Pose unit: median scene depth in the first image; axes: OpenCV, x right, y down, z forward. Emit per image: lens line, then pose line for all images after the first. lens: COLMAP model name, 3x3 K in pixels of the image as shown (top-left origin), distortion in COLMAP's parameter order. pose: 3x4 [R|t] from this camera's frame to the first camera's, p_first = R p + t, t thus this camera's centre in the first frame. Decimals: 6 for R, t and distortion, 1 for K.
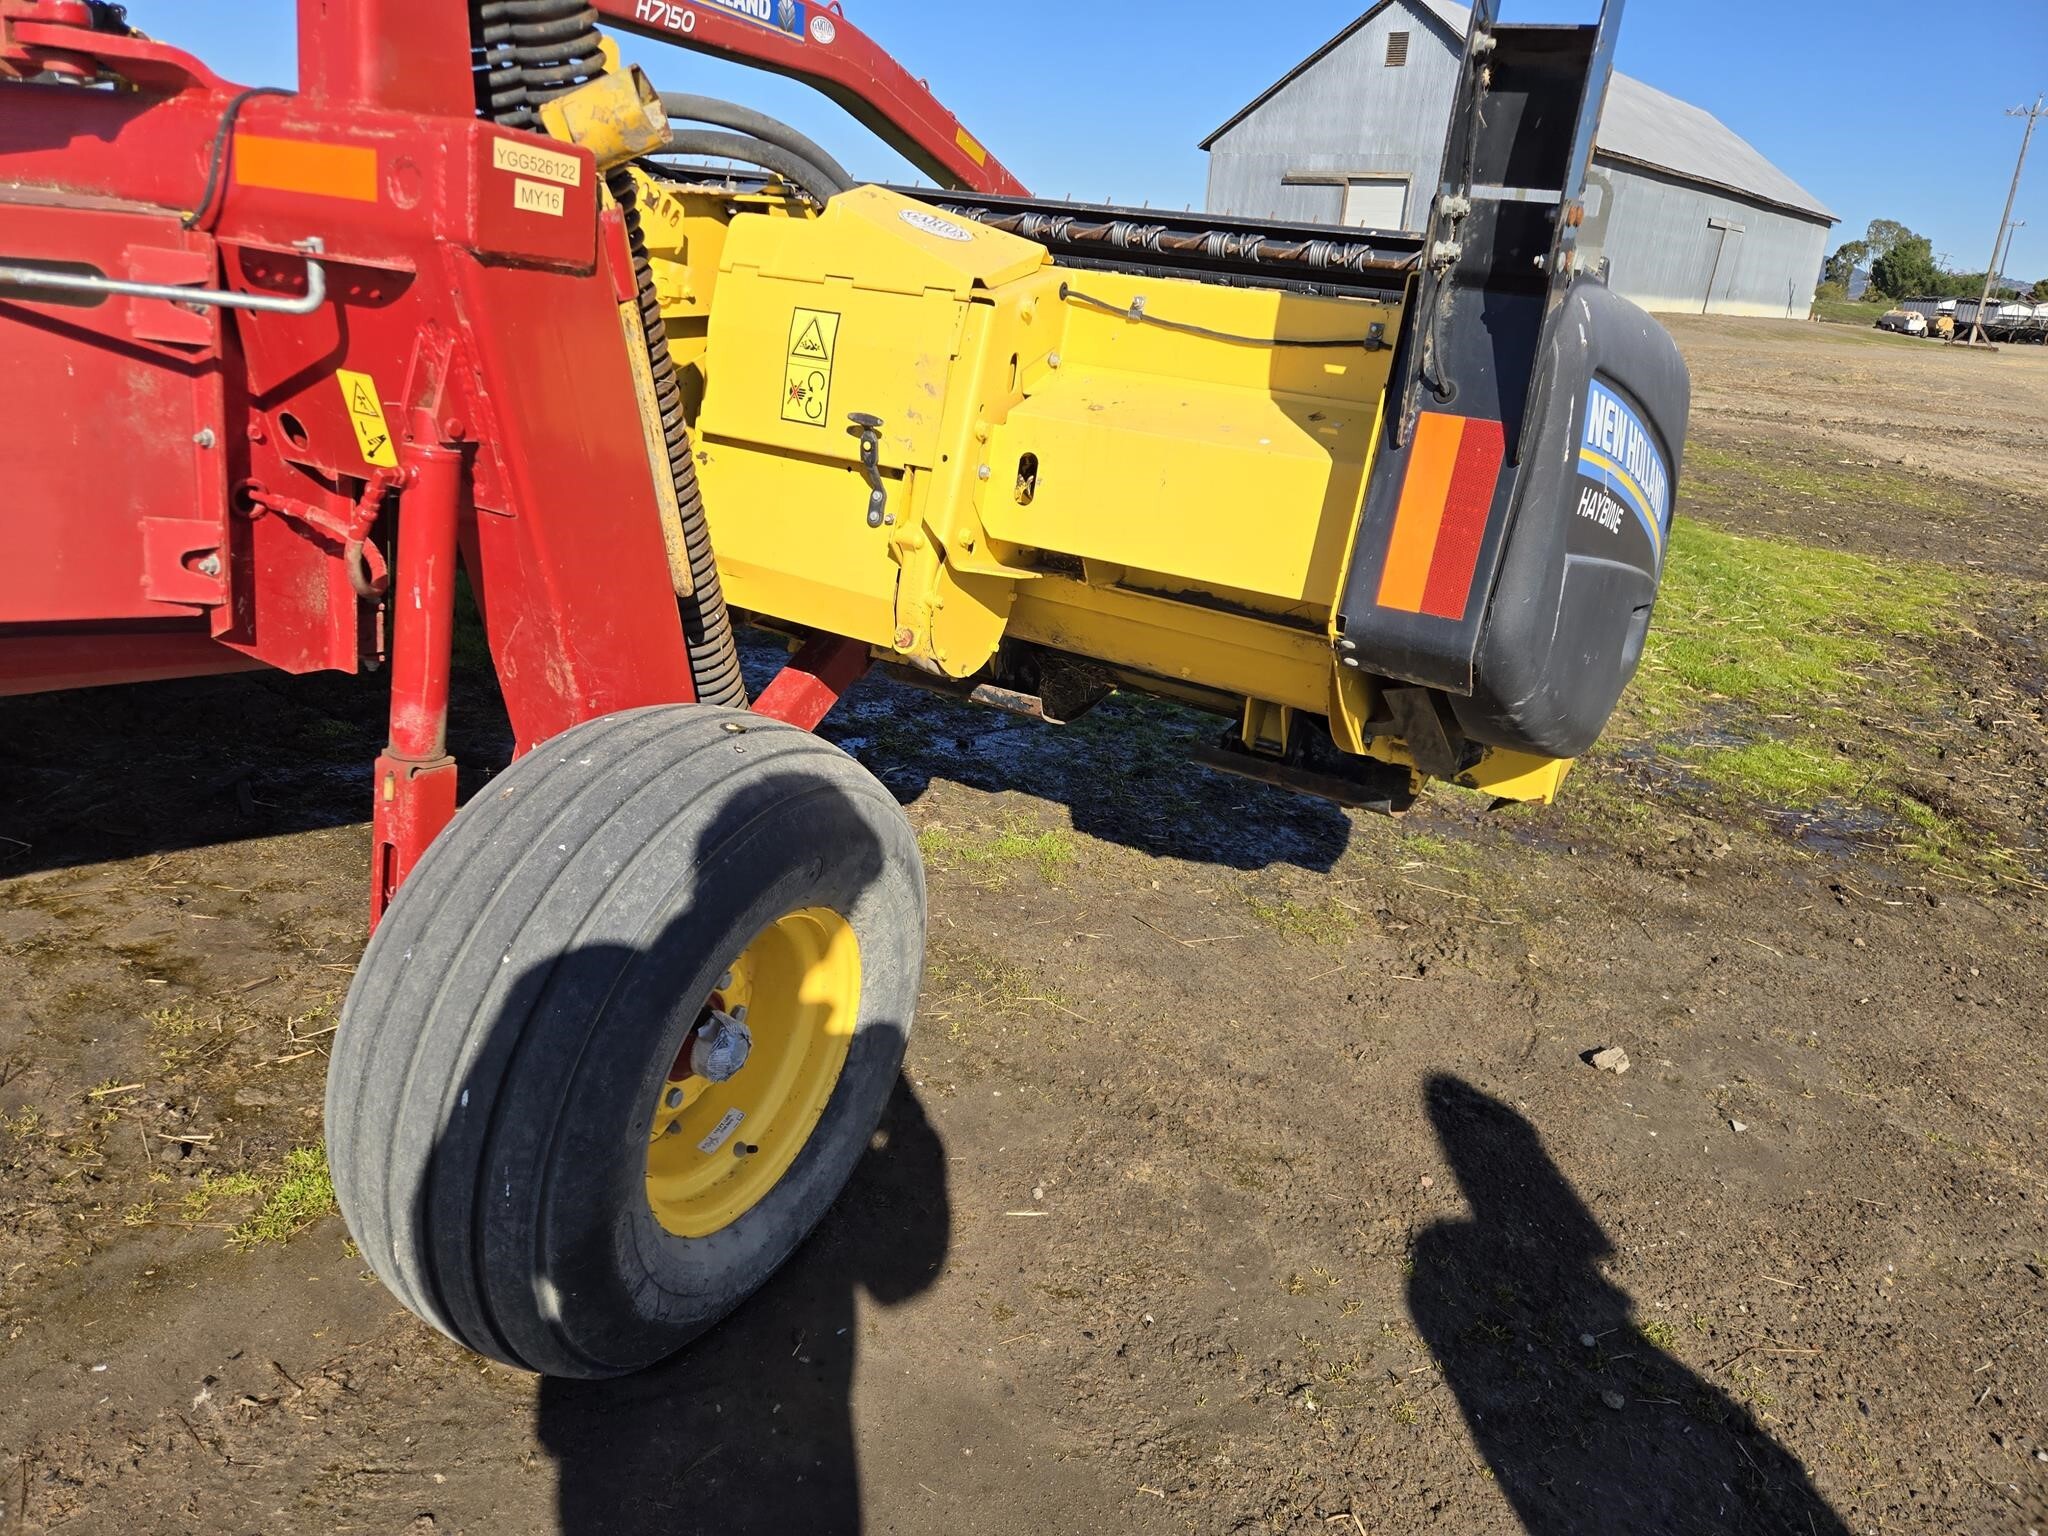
lens RADIAL K [[1397.0, 0, 1024.0], [0, 1397.0, 768.0], [0, 0, 1]] dist [0.080902, -0.069274]
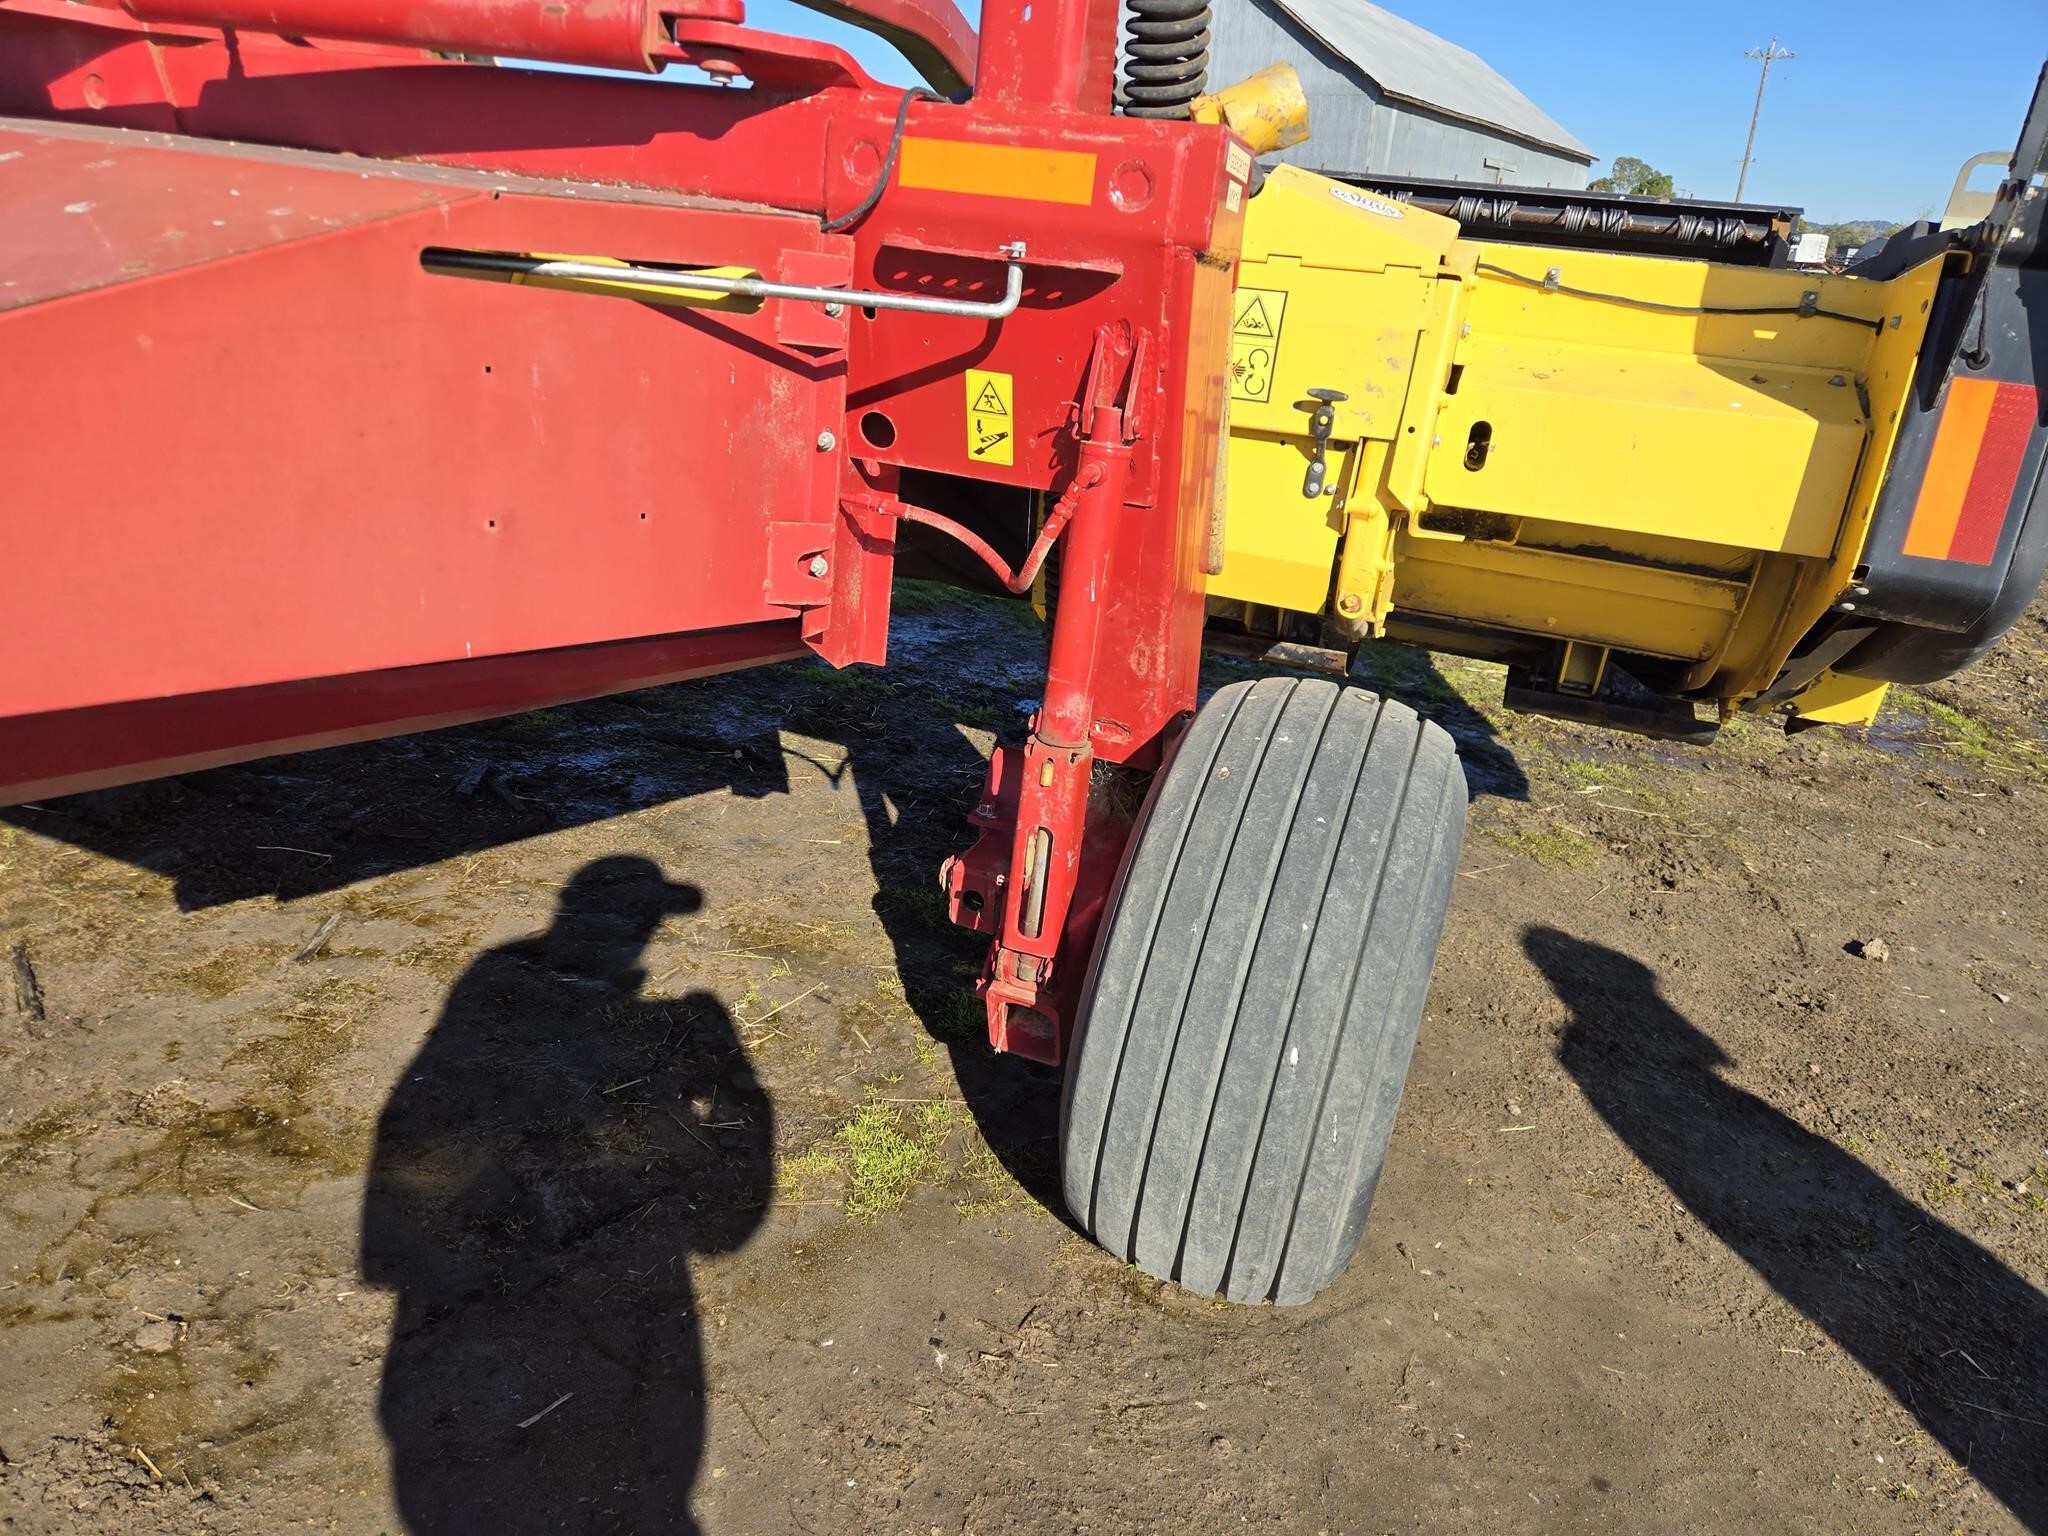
lens RADIAL K [[1385.2, 0, 995.3], [0, 1385.2, 786.0], [0, 0, 1]] dist [0.066340, -0.055224]
pose [[0.989619, -0.062121, 0.129597, -0.519671], [0.055230, 0.996896, 0.056102, -0.030981], [-0.132679, -0.048362, 0.989978, -0.007796]]
